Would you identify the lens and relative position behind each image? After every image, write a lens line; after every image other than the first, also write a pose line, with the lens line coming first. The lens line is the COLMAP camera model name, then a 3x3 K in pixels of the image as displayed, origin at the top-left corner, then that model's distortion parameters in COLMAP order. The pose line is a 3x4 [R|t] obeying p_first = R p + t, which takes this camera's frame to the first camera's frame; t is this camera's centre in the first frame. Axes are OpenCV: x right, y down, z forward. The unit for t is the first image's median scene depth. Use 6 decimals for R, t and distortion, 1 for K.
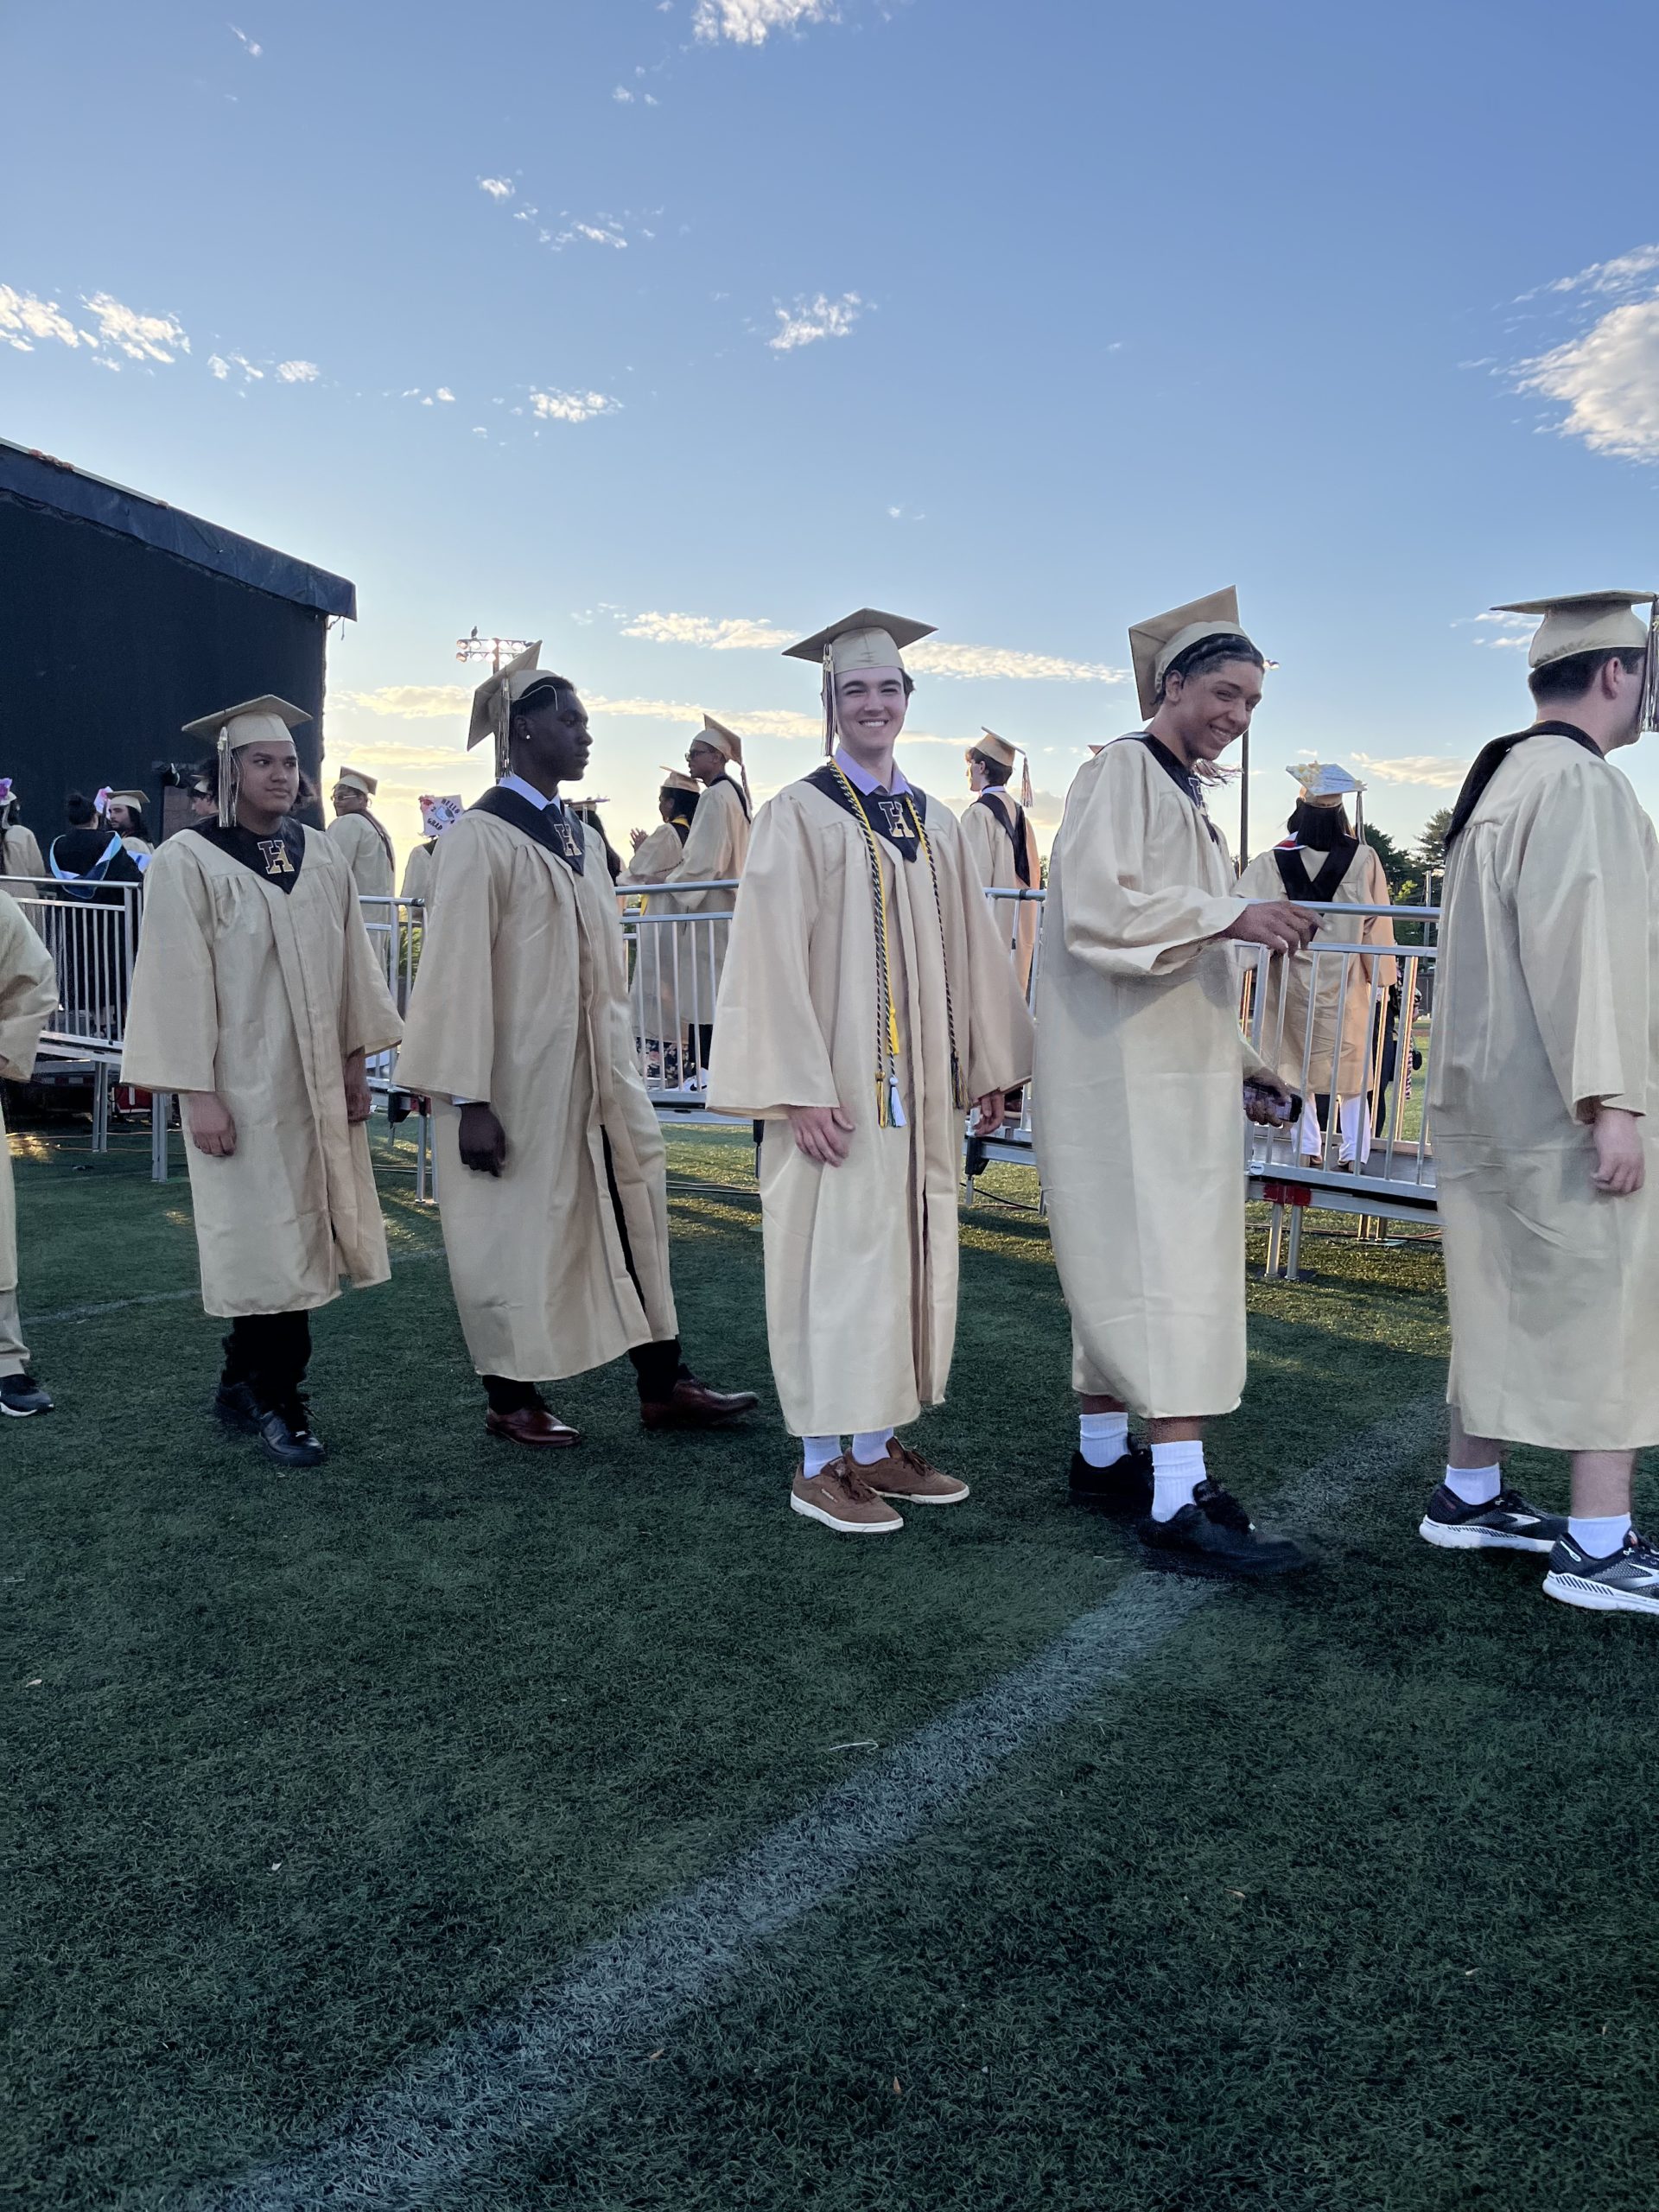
lens RADIAL K [[1665.7, 0, 852.5], [0, 1665.7, 1121.2], [0, 0, 1]] dist [0.066592, -0.086564]
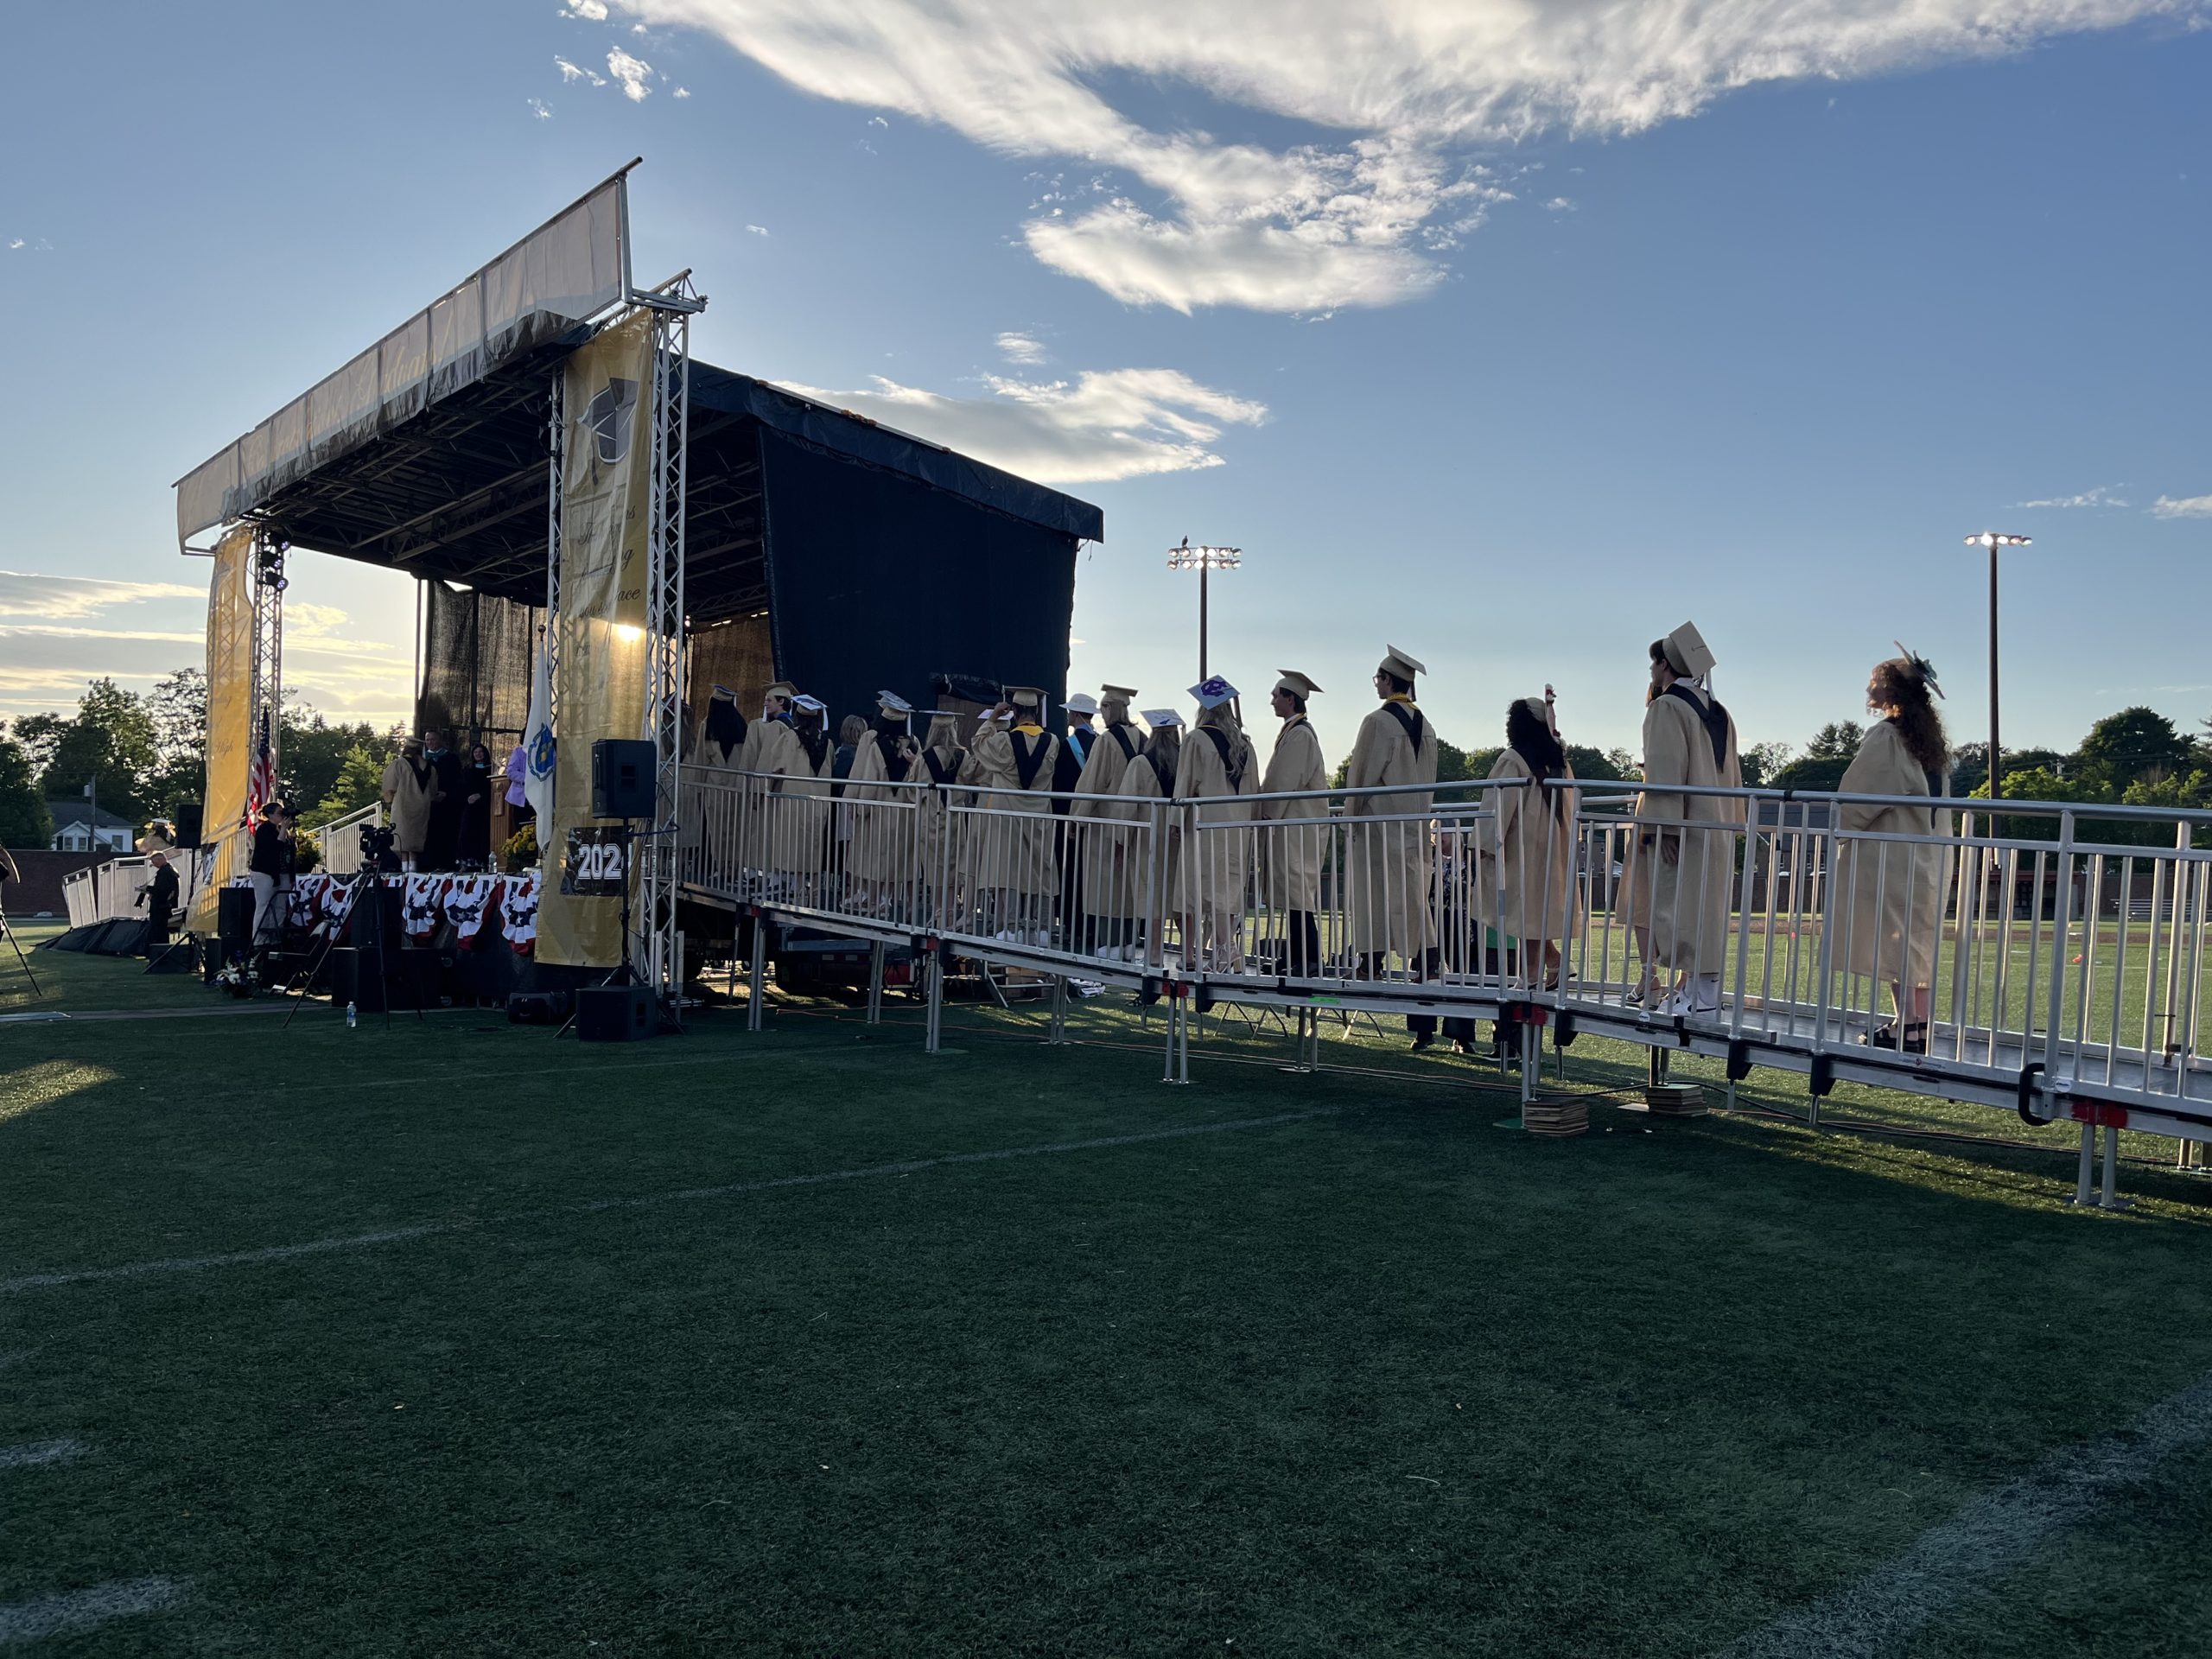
lens RADIAL K [[1671.9, 0, 1117.8], [0, 1671.9, 827.6], [0, 0, 1]] dist [0.063983, -0.080394]
pose [[0.969404, 0.005659, -0.245407, -0.114405], [-0.032196, 0.994029, -0.104258, 0.000063], [0.243352, 0.108969, 0.963797, -0.182773]]
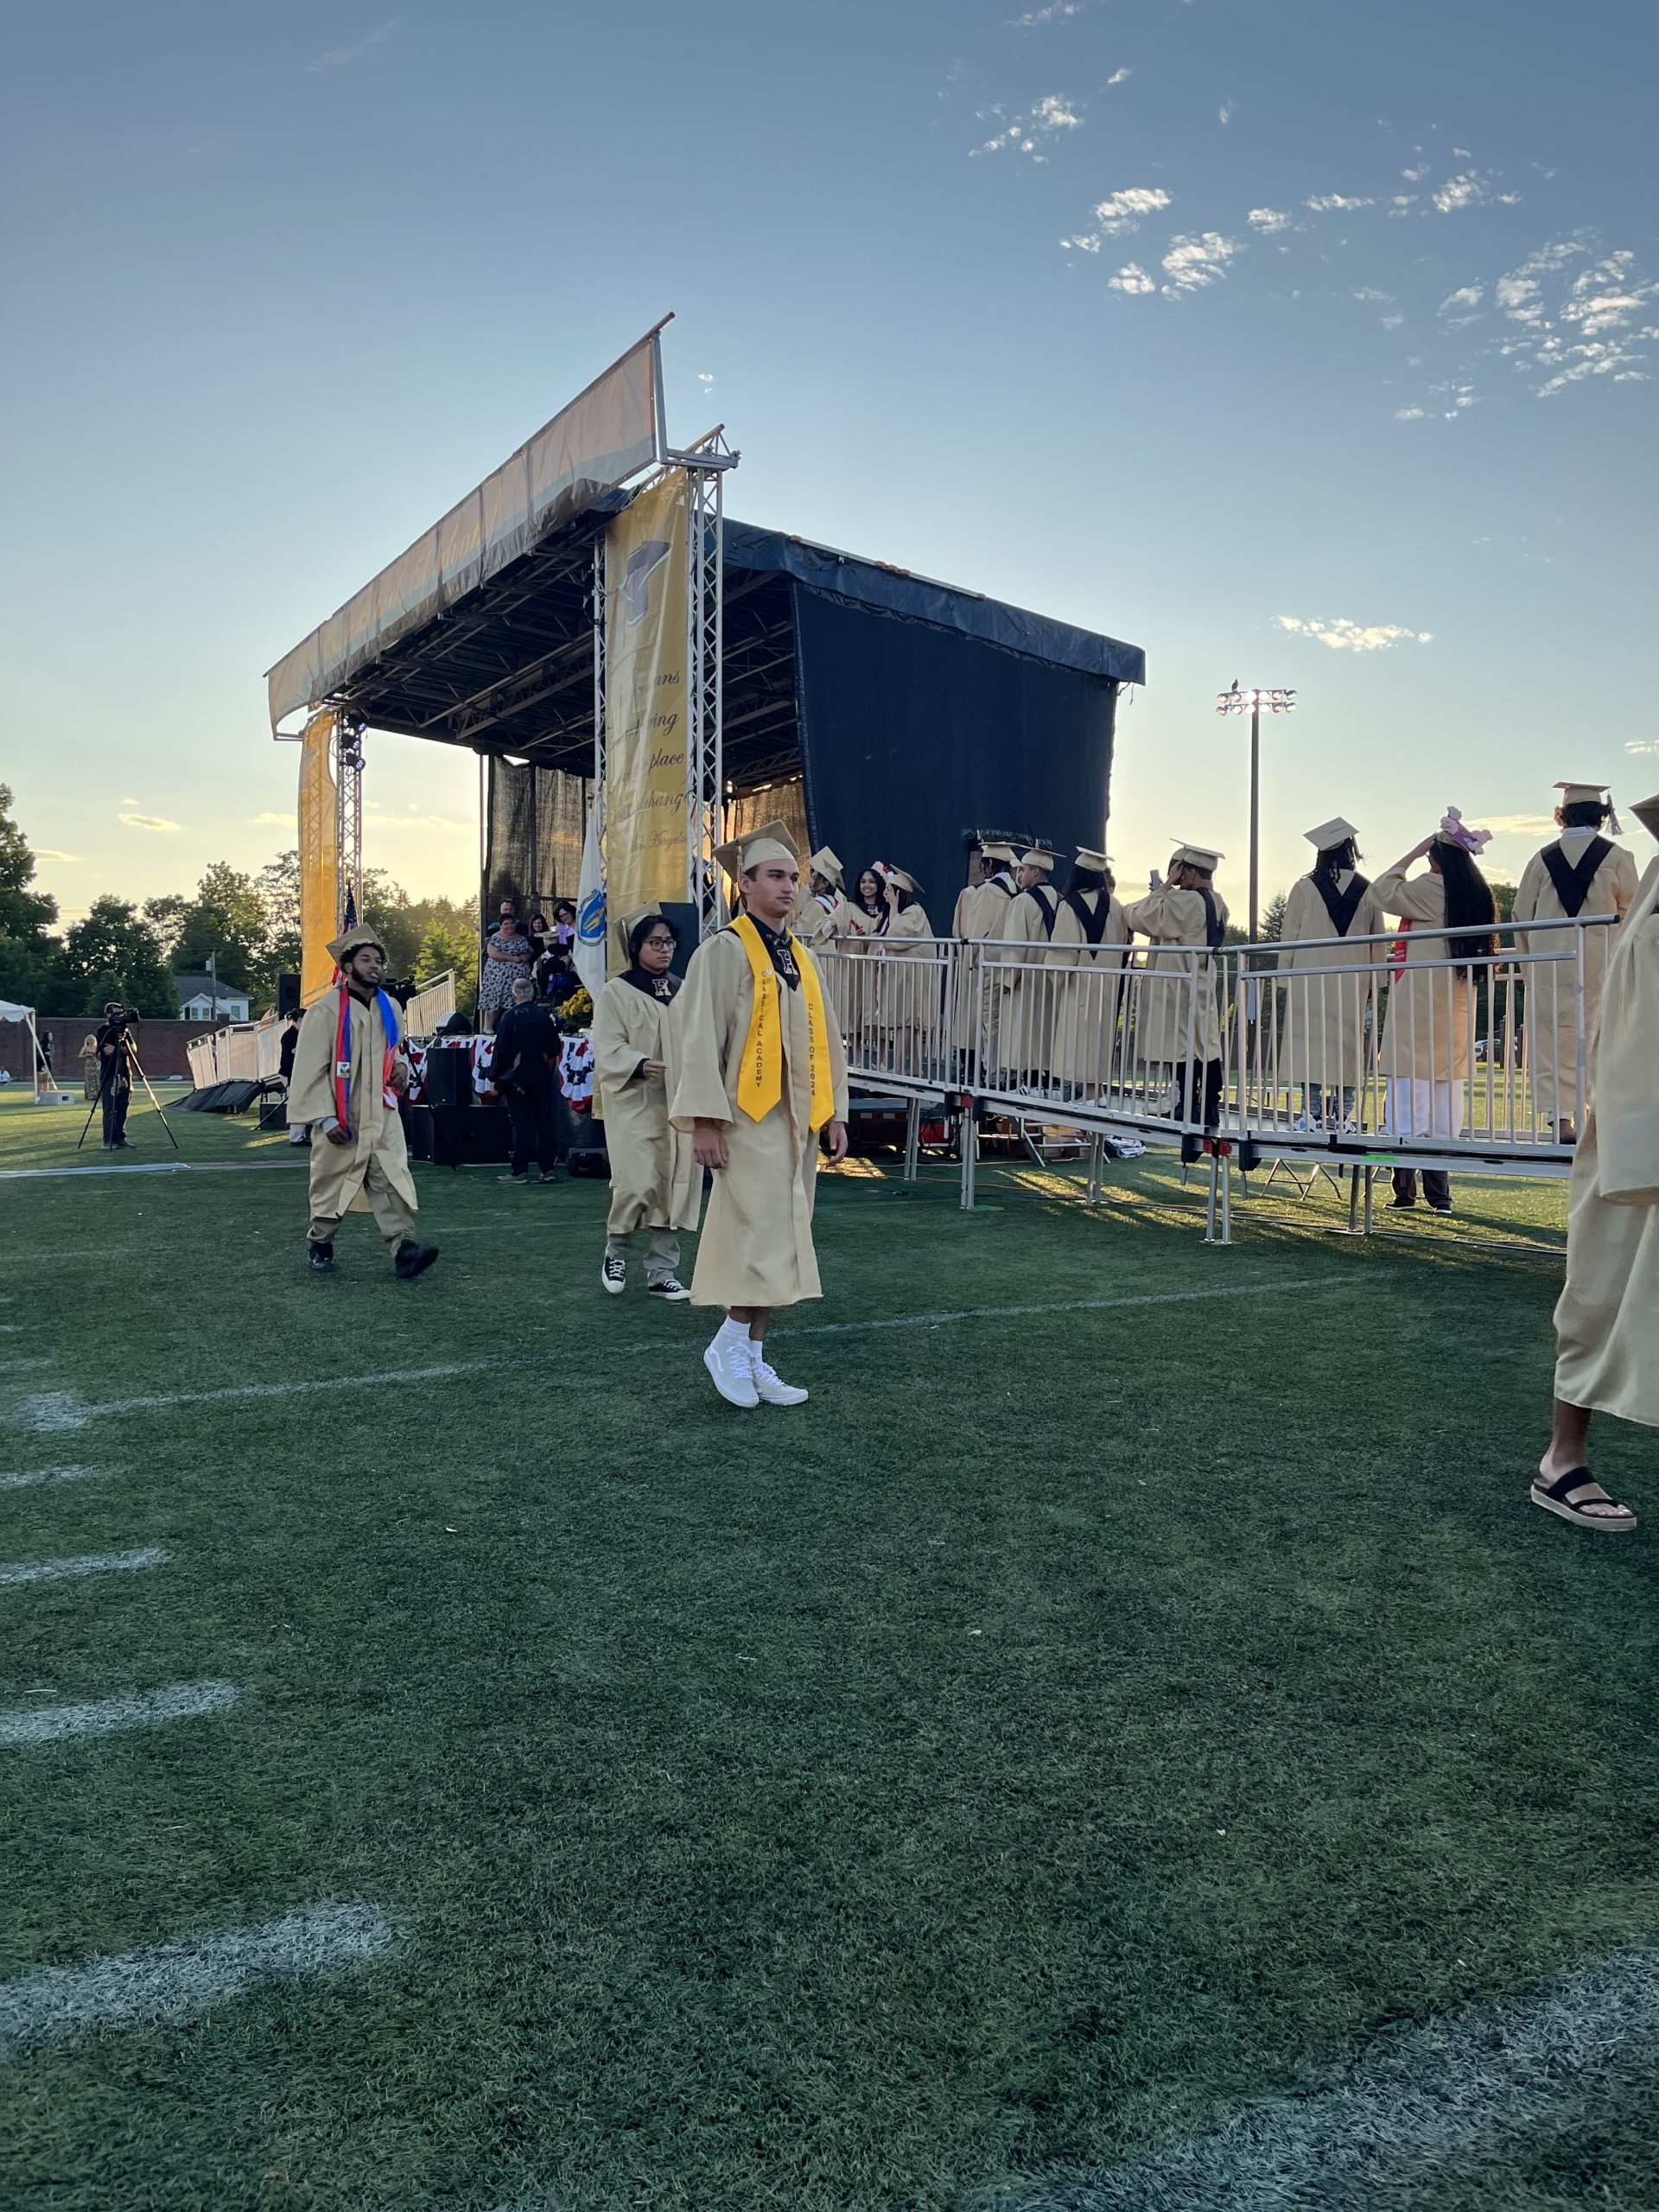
lens RADIAL K [[1666.5, 0, 844.0], [0, 1666.5, 1107.5], [0, 0, 1]] dist [0.068608, -0.103823]
pose [[0.906171, 0.022605, -0.422306, -0.115318], [-0.038084, 0.998875, -0.028252, 0.015534], [0.421192, 0.041684, 0.906013, -0.104401]]
